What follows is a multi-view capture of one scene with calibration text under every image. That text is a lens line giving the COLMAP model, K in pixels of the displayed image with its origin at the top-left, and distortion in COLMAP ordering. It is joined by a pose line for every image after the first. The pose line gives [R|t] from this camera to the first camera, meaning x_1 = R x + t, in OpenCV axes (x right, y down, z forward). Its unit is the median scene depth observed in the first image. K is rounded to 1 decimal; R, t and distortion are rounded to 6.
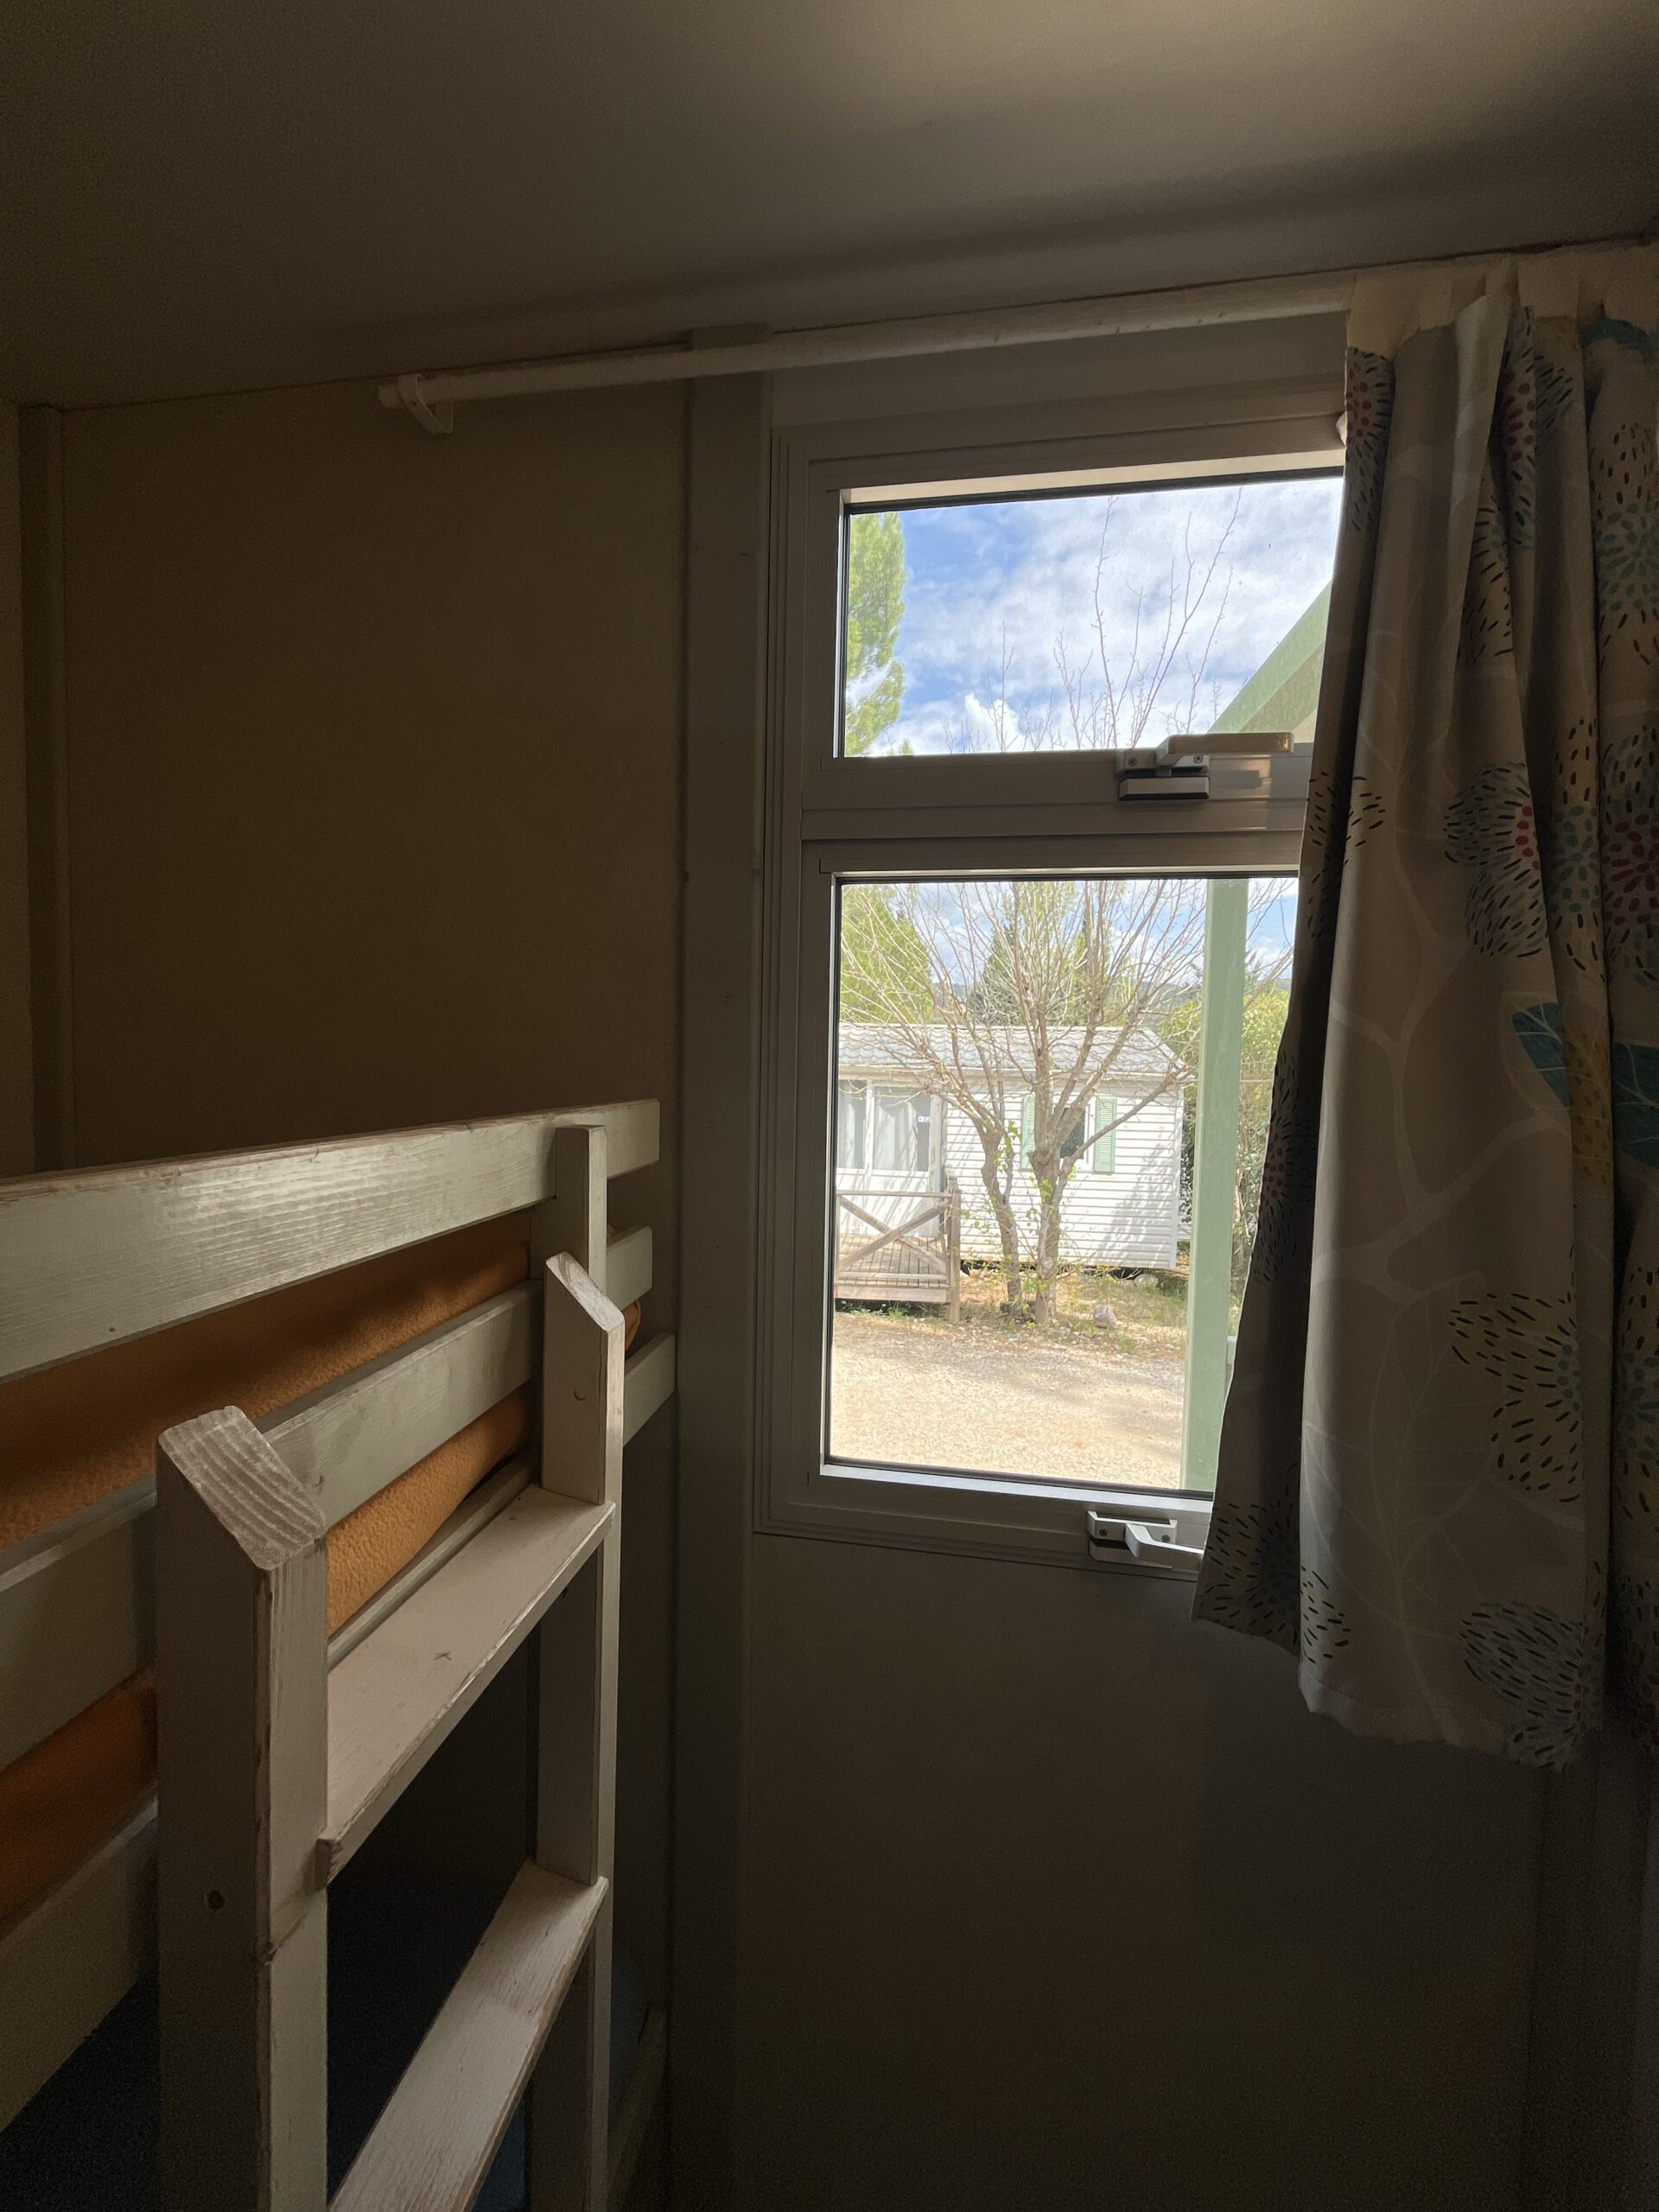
lens RADIAL K [[900.7, 0, 834.9], [0, 900.7, 1093.7], [0, 0, 1]] dist [0.013006, -0.008439]
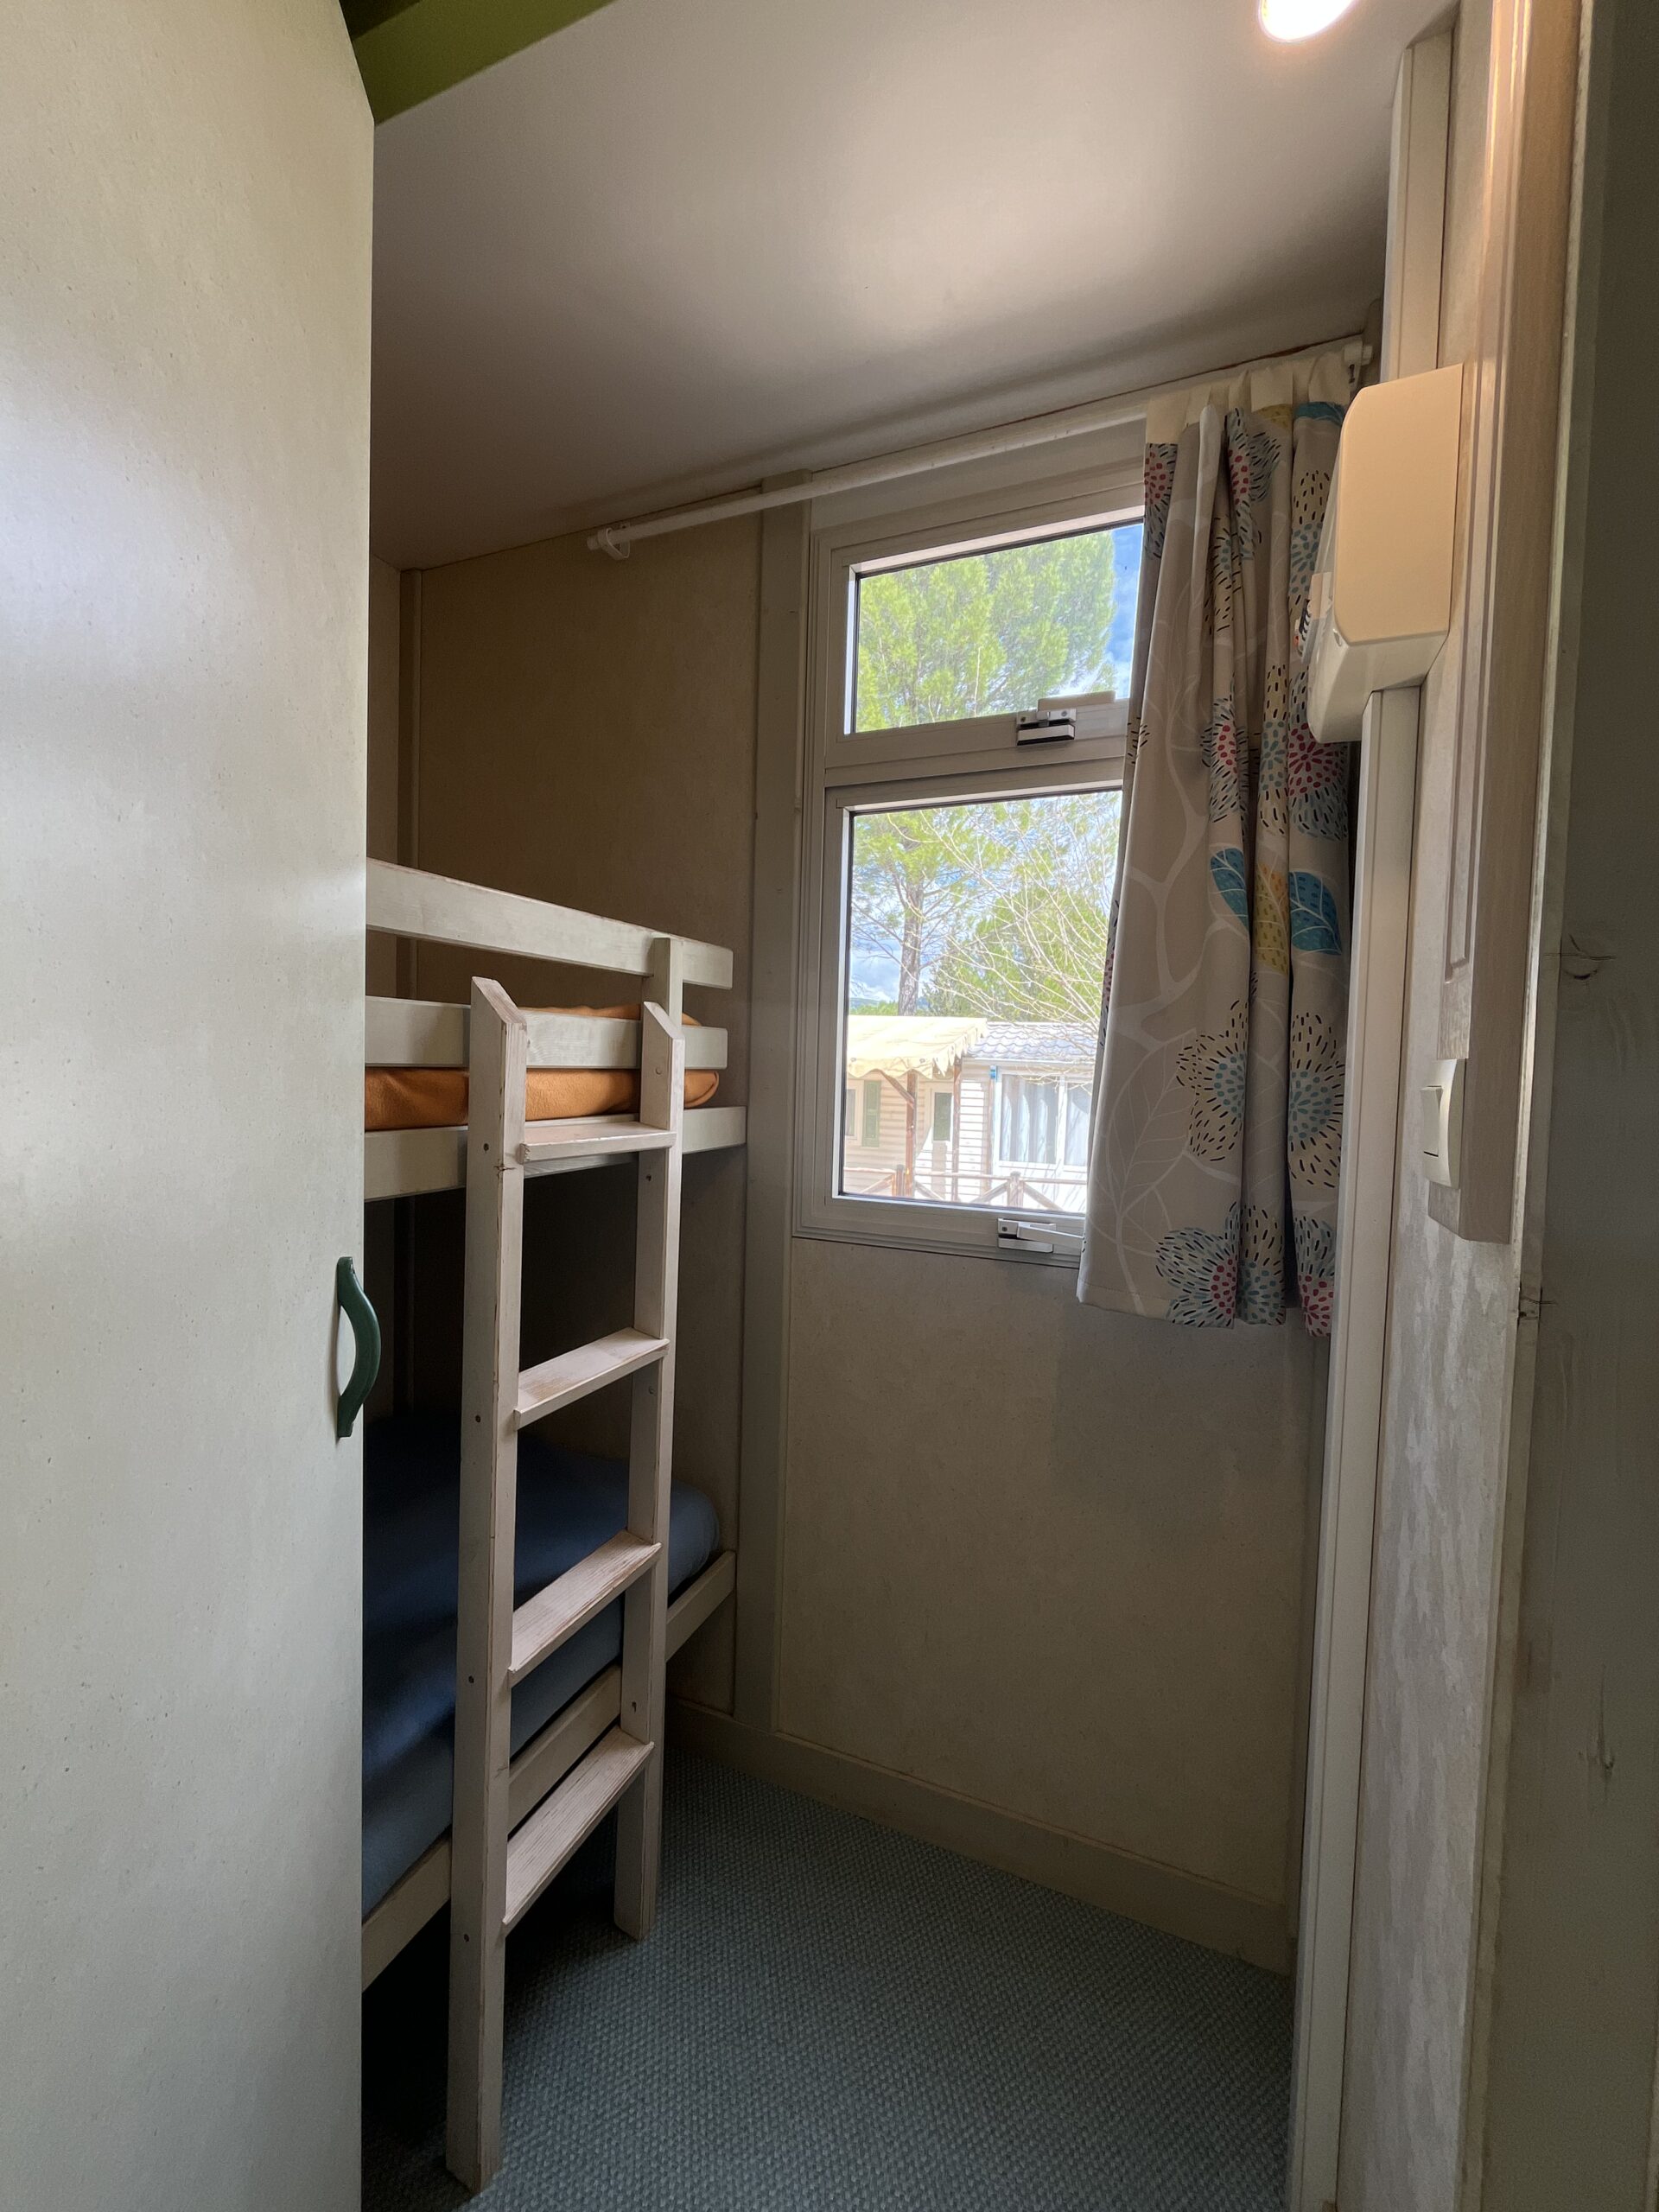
lens RADIAL K [[900.4, 0, 829.7], [0, 900.4, 1099.7], [0, 0, 1]] dist [-0.001394, 0.000096]
pose [[0.969803, 0.020150, -0.243057, 0.436674], [-0.022426, 0.999727, -0.006601, 0.328637], [0.242858, 0.011853, 0.969989, -0.618857]]
